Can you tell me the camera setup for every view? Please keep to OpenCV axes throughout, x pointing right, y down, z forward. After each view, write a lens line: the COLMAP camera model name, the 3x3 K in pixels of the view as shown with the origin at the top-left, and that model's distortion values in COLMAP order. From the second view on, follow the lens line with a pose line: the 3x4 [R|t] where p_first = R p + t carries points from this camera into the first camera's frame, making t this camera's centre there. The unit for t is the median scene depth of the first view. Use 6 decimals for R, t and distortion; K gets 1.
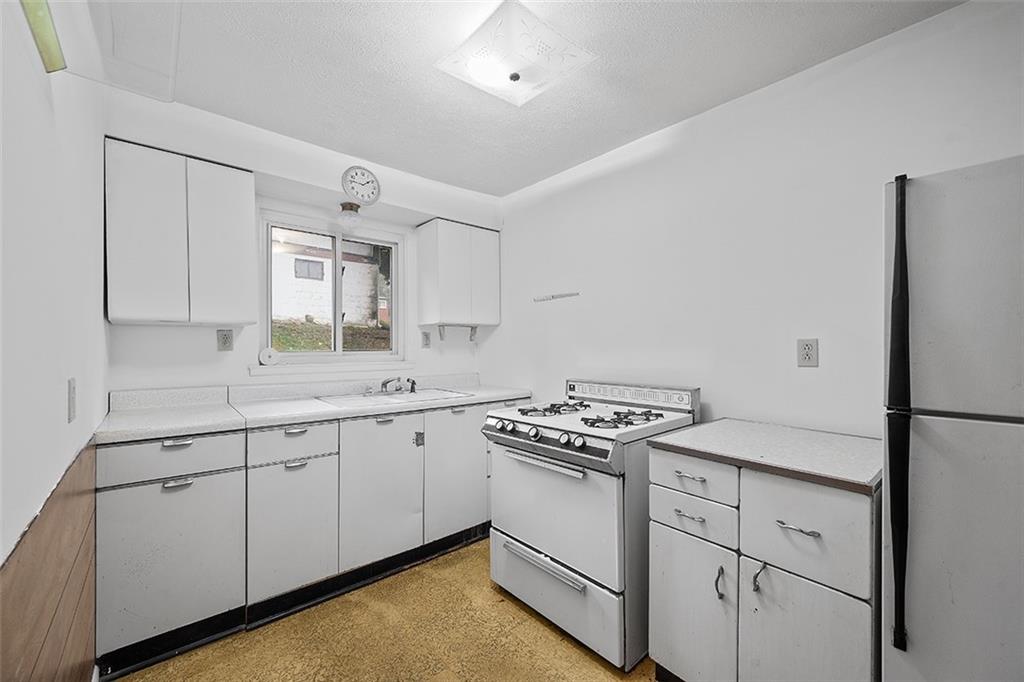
lens RADIAL K [[401.8, 0, 513.1], [0, 401.8, 343.9], [0, 0, 1]] dist [-0.000106, 0.000317]
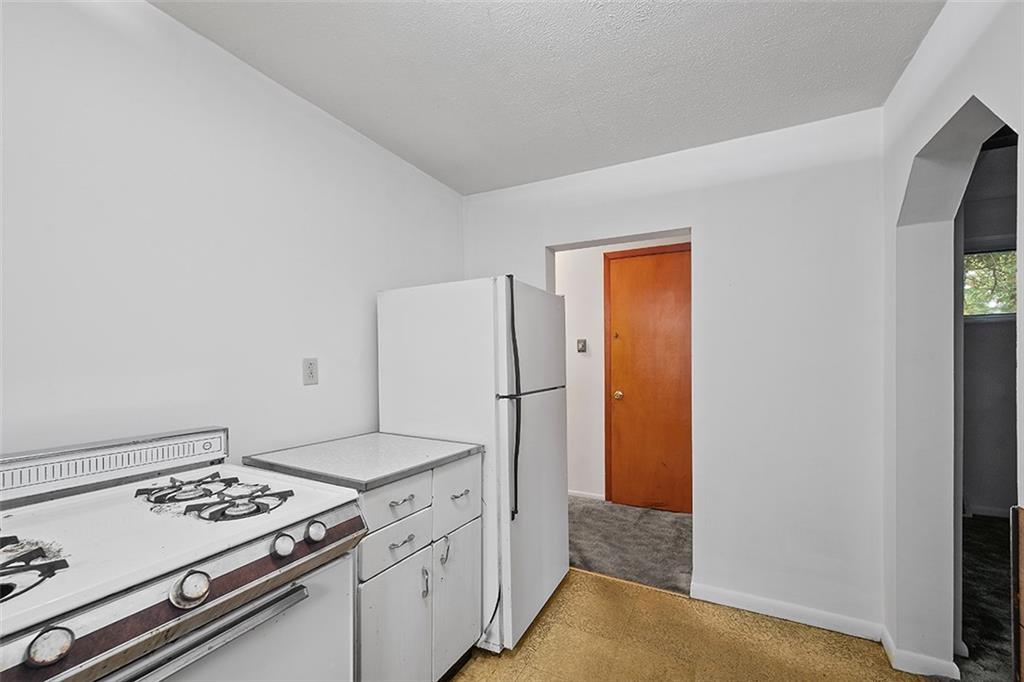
lens RADIAL K [[401.8, 0, 528.0], [0, 401.8, 361.5], [0, 0, 1]] dist [-0.000106, 0.000317]
pose [[-0.369678, 0.001835, 0.929158, -0.492919], [0.001716, 0.999998, -0.001292, -0.001355], [-0.929158, 0.001117, -0.369680, 0.934565]]
